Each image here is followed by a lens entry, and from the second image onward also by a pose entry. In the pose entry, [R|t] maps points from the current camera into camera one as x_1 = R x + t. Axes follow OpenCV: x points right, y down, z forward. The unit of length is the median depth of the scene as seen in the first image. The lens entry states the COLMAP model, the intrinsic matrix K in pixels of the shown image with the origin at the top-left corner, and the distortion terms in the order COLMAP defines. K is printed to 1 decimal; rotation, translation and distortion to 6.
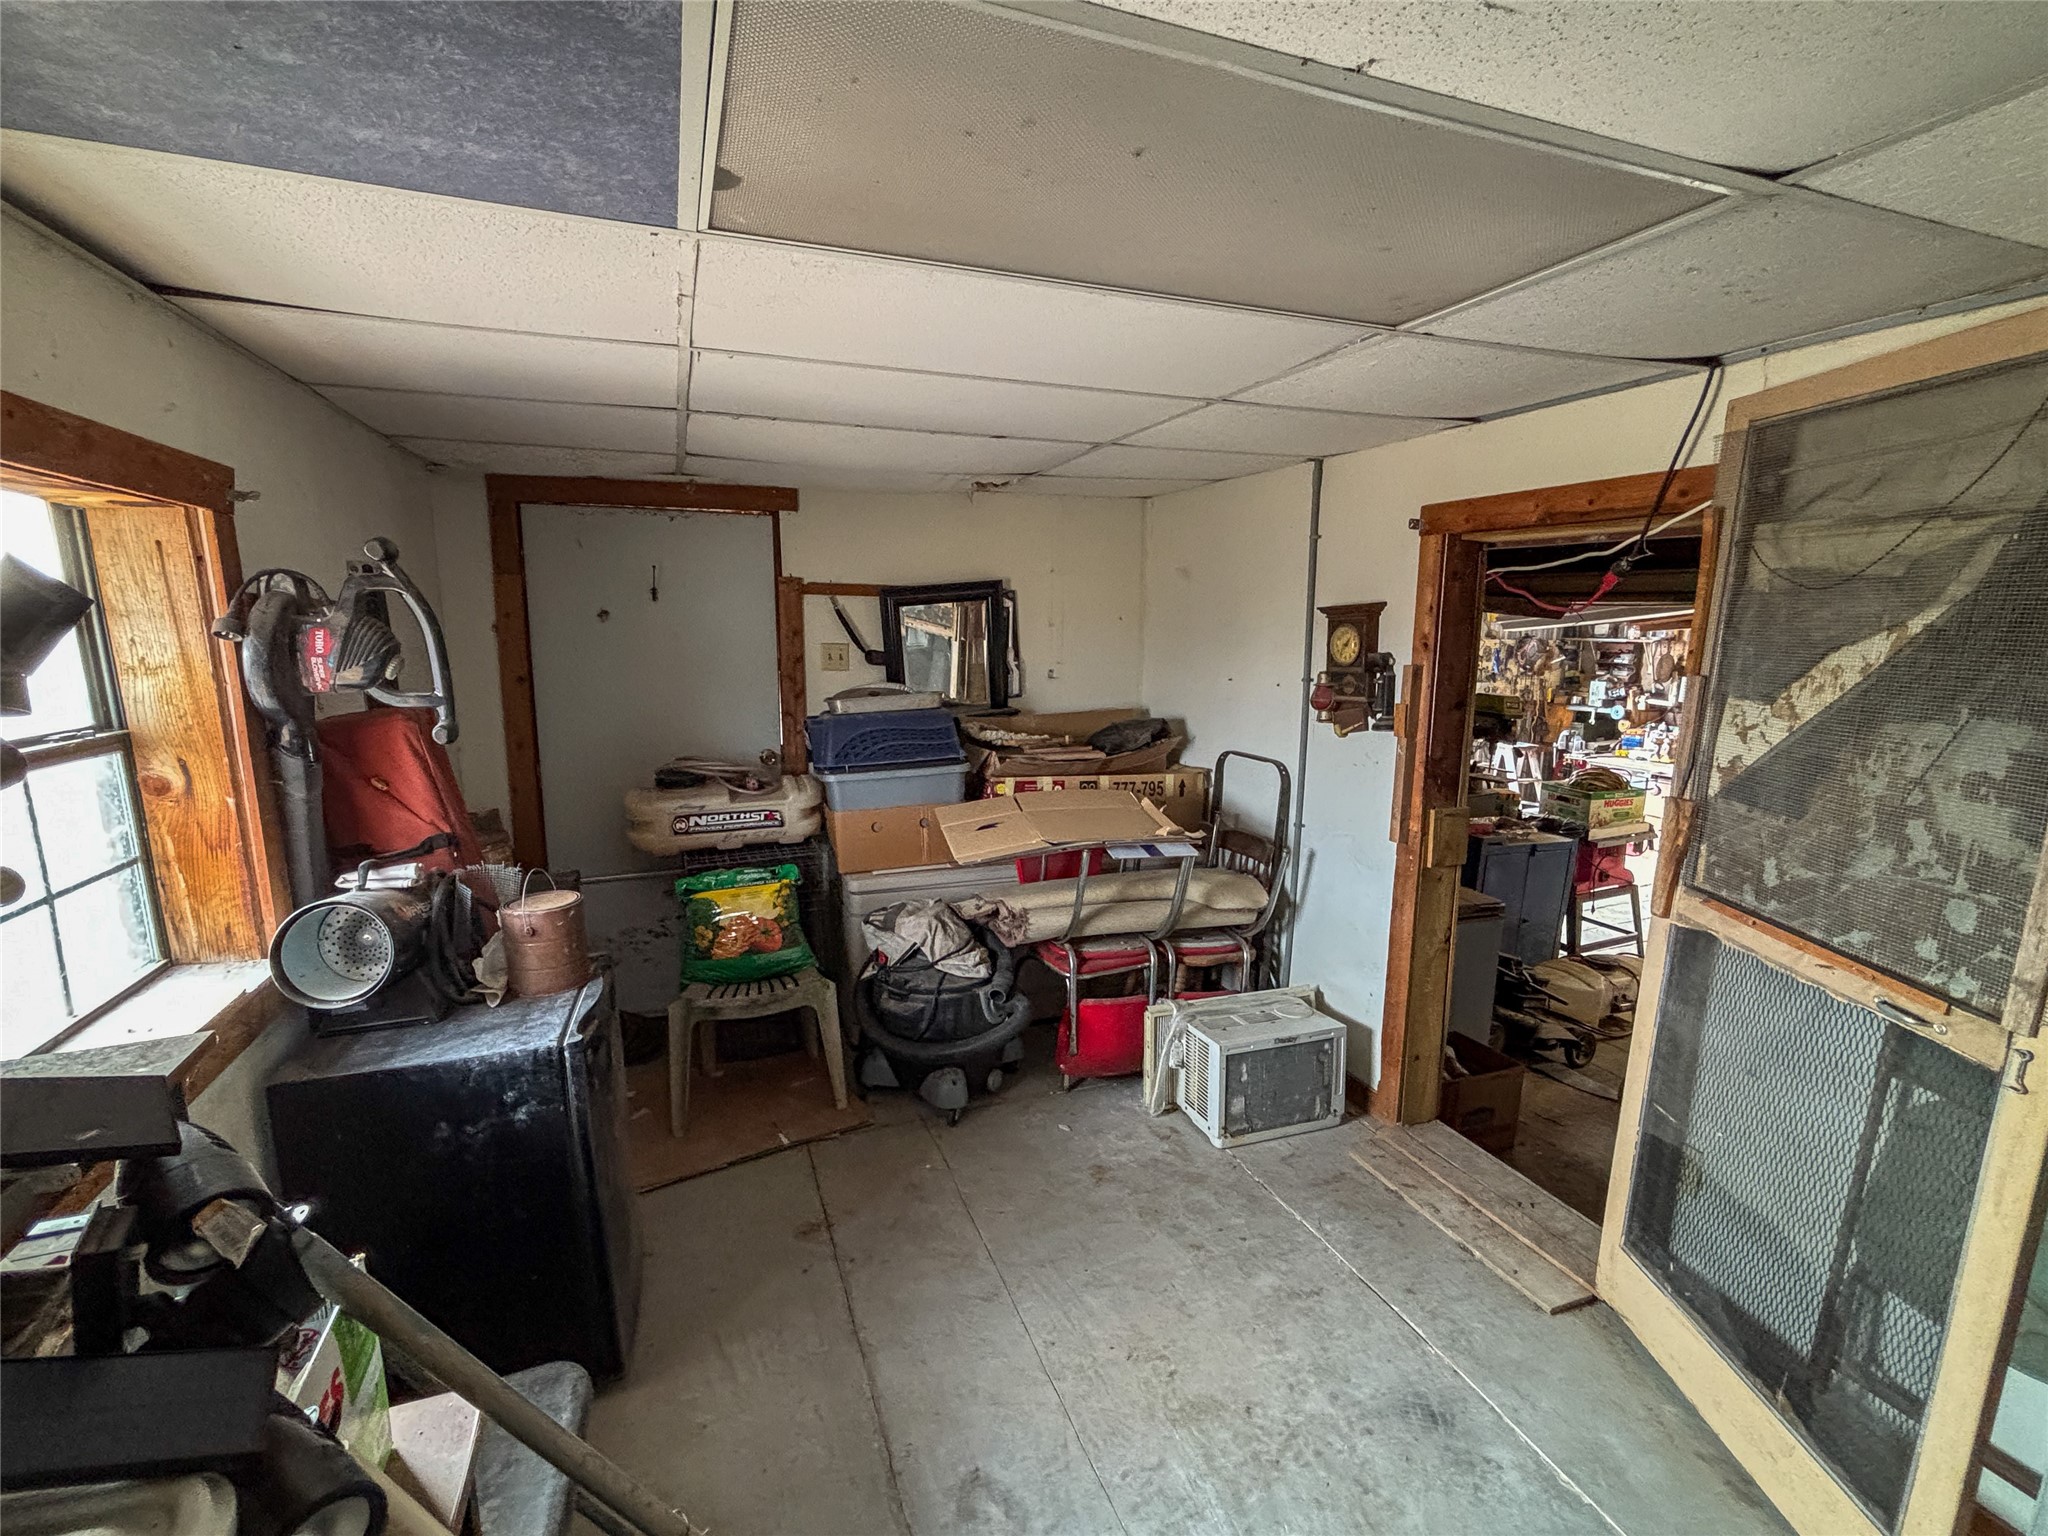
lens RADIAL K [[908.3, 0, 1013.7], [0, 908.3, 781.7], [0, 0, 1]] dist [0.000213, 0.000088]
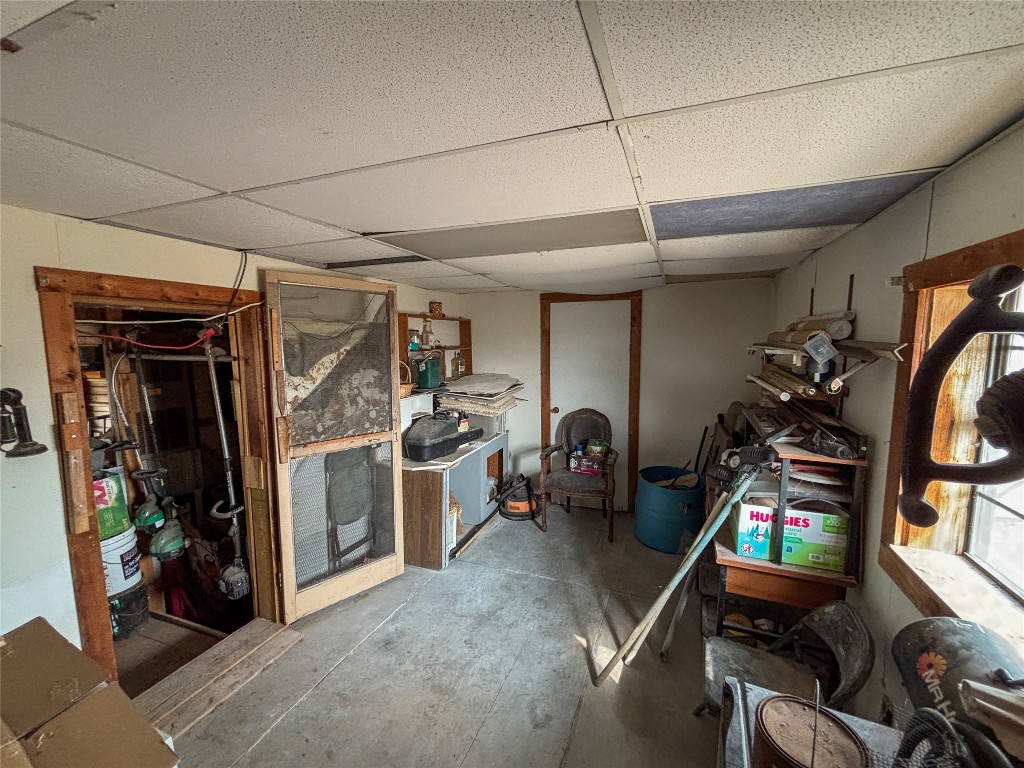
lens RADIAL K [[413.7, 0, 512.0], [0, 413.7, 384.0], [0, 0, 1]] dist [-0.000470, -0.000062]
pose [[-0.741774, -0.067100, 0.667285, -0.699671], [0.127645, 0.962669, 0.238696, -0.343578], [-0.658391, 0.262234, -0.705518, 1.720594]]
